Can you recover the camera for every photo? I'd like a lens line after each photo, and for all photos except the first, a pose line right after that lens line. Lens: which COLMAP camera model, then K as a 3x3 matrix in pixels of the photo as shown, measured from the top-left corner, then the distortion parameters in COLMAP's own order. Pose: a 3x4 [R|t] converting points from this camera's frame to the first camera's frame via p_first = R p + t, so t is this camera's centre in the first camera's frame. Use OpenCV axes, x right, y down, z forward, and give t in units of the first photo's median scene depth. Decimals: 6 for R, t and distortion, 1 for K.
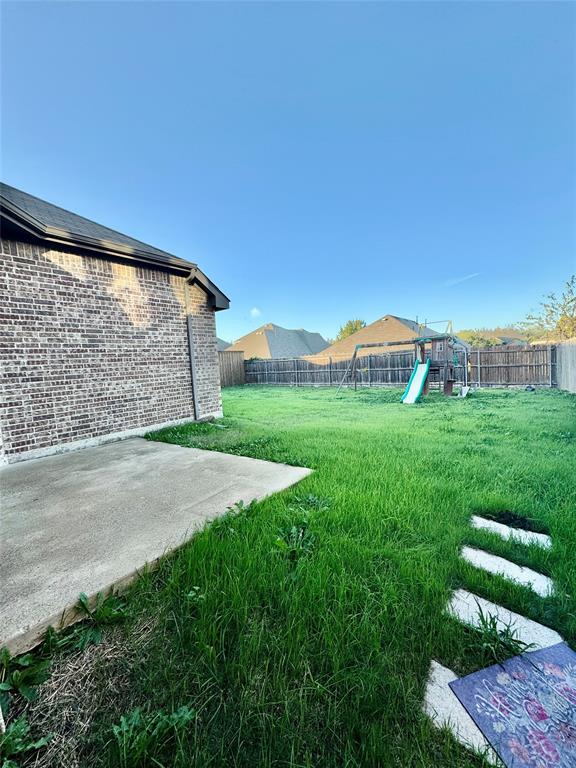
lens RADIAL K [[308.0, 0, 288.0], [0, 308.0, 384.0], [0, 0, 1]] dist [-0.001920, 0.000094]
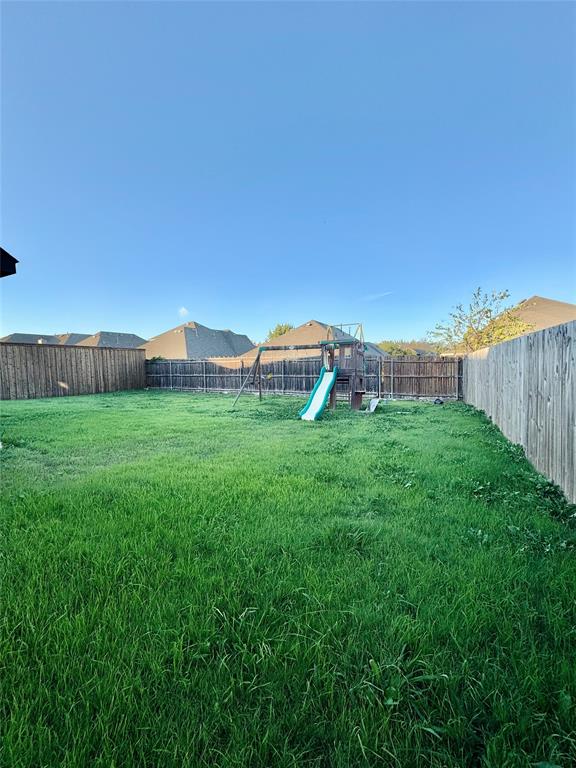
lens RADIAL K [[308.0, 0, 288.0], [0, 308.0, 384.0], [0, 0, 1]] dist [-0.001920, 0.000094]
pose [[0.977303, 0.025858, 0.210261, 0.113552], [-0.023448, 0.999628, -0.013943, -0.013770], [-0.210543, 0.008696, 0.977546, 0.146306]]
